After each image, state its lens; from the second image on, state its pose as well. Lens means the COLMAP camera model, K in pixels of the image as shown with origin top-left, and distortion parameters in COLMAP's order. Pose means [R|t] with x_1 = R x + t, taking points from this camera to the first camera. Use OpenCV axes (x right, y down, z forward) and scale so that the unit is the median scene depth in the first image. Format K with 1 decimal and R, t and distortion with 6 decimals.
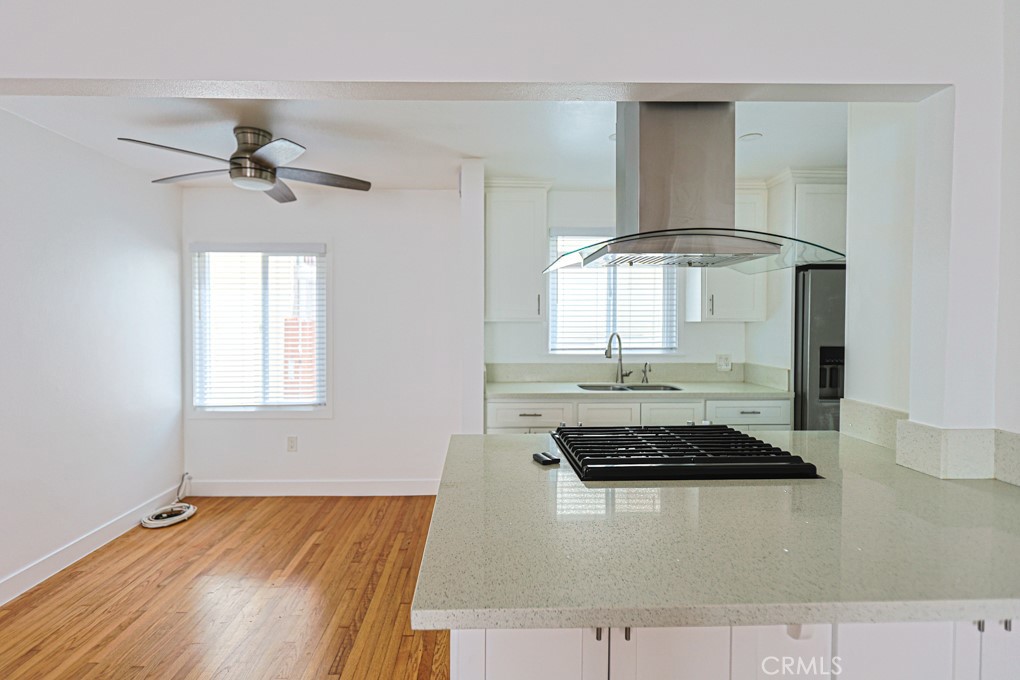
lens RADIAL K [[495.5, 0, 497.9], [0, 495.5, 331.6], [0, 0, 1]] dist [-0.003508, -0.000164]
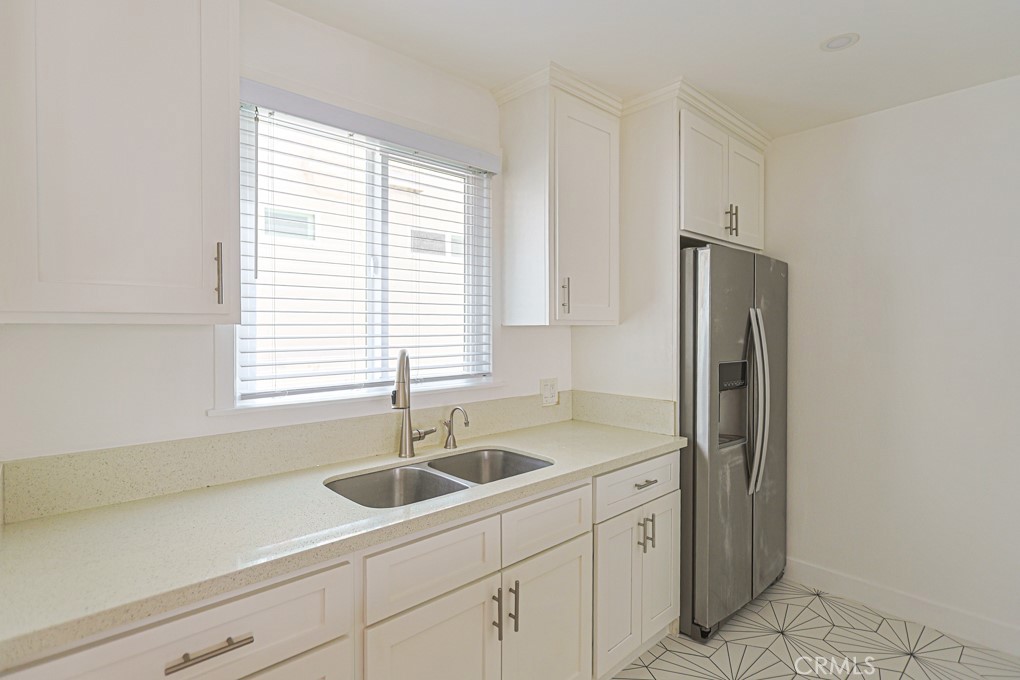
lens RADIAL K [[495.5, 0, 506.8], [0, 495.5, 336.4], [0, 0, 1]] dist [-0.003508, -0.000164]
pose [[0.756351, -0.011444, 0.654066, 0.013209], [0.012773, 0.999915, 0.002724, -0.009360], [-0.654041, 0.006294, 0.756433, 0.583921]]
